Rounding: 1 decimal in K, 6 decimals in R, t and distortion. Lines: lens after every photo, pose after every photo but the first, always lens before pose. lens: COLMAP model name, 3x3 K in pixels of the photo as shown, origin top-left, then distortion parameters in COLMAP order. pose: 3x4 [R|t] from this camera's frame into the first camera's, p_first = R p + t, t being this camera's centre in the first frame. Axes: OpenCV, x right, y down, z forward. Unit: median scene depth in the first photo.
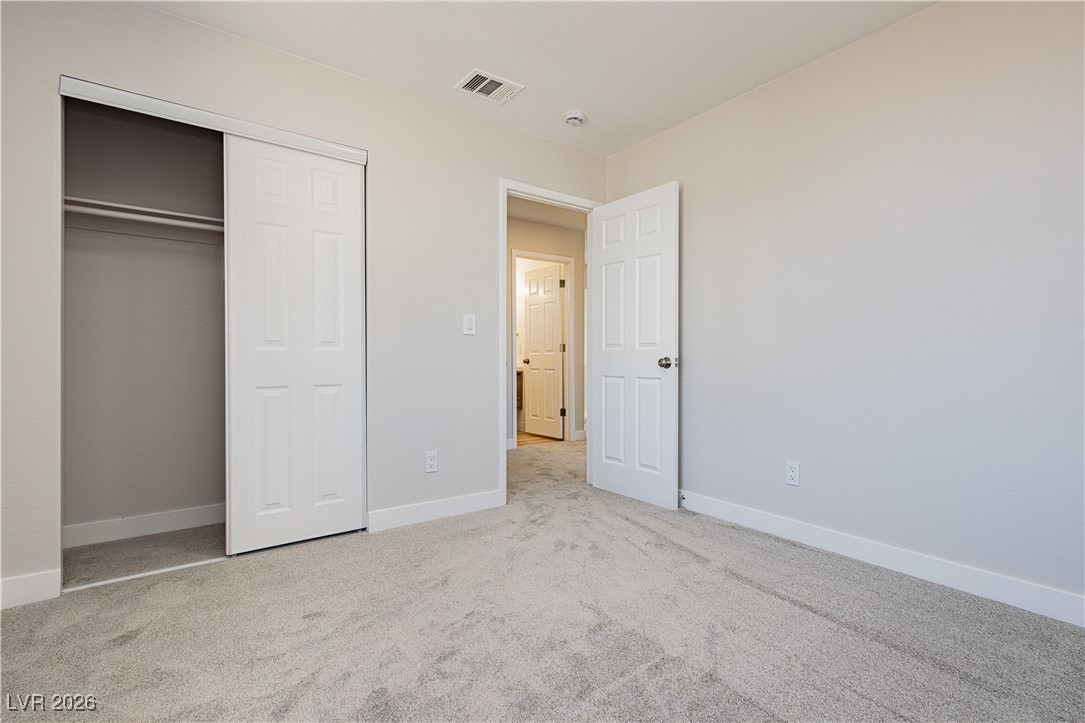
lens RADIAL K [[509.3, 0, 547.2], [0, 509.3, 362.1], [0, 0, 1]] dist [0.006657, -0.002856]
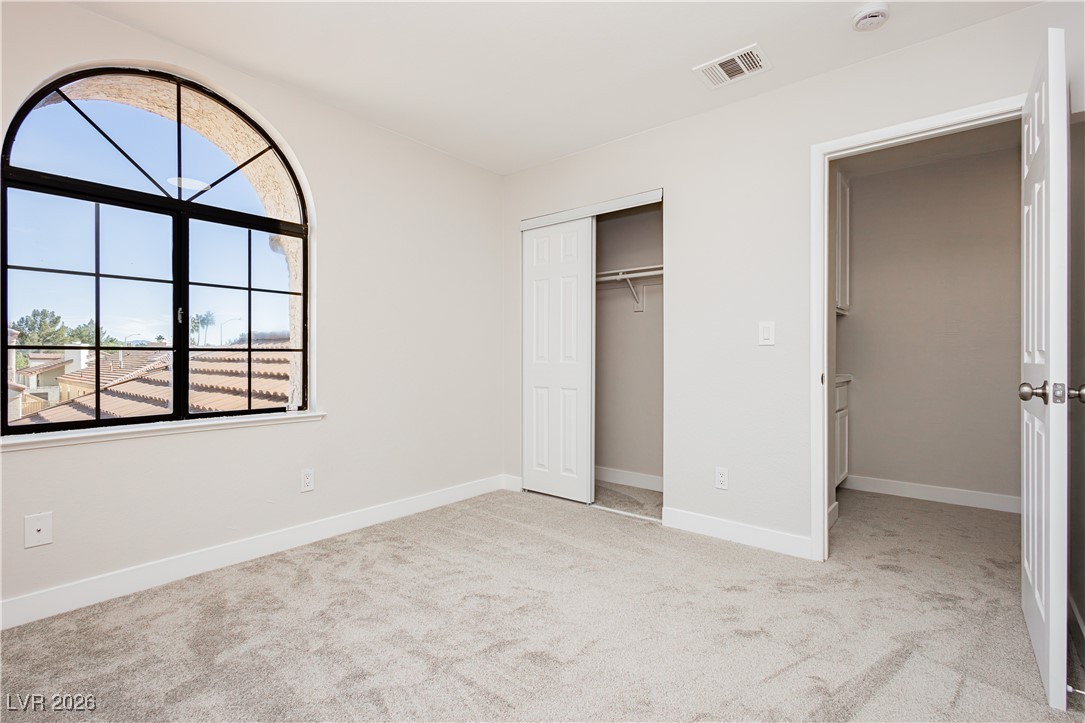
lens RADIAL K [[478.8, 0, 546.5], [0, 478.8, 363.1], [0, 0, 1]] dist [0.001071, 0.000159]
pose [[0.244021, -0.000030, -0.969770, 0.565955], [-0.007289, 0.999972, -0.001865, -0.019589], [0.969743, 0.007524, 0.244014, 0.447771]]
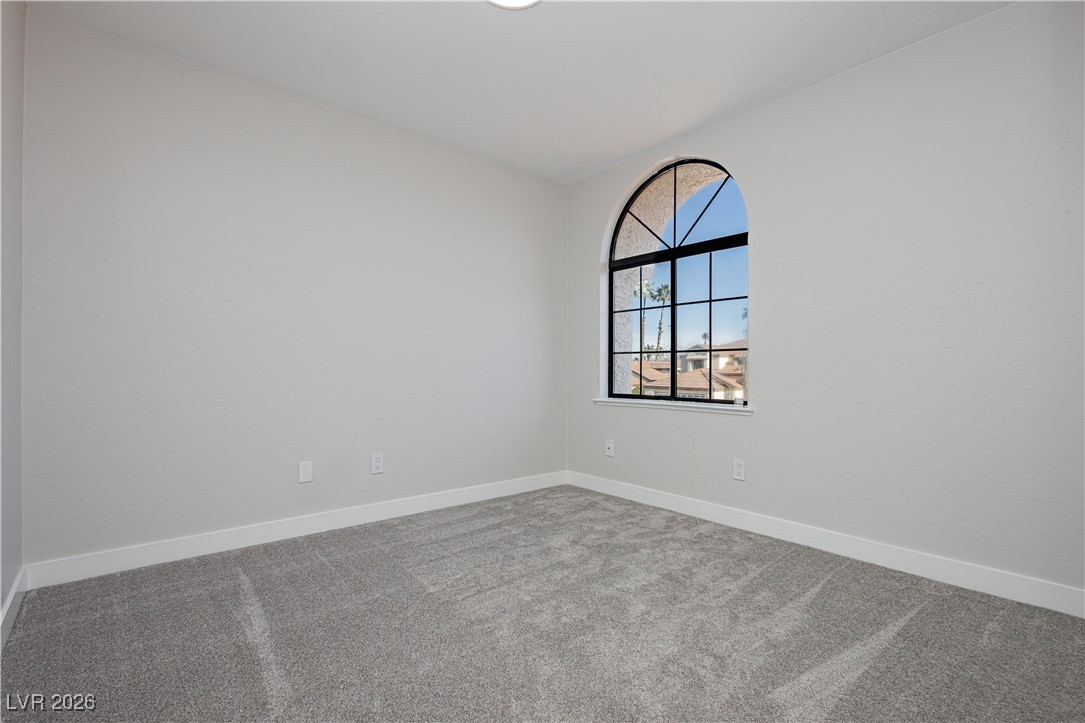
lens RADIAL K [[509.3, 0, 540.1], [0, 509.3, 361.4], [0, 0, 1]] dist [0.006657, -0.002856]
pose [[-0.997057, 0.001239, -0.076657, 0.076915], [0.000878, 0.999988, 0.004733, -0.021975], [0.076662, 0.004652, -0.997046, 1.209962]]
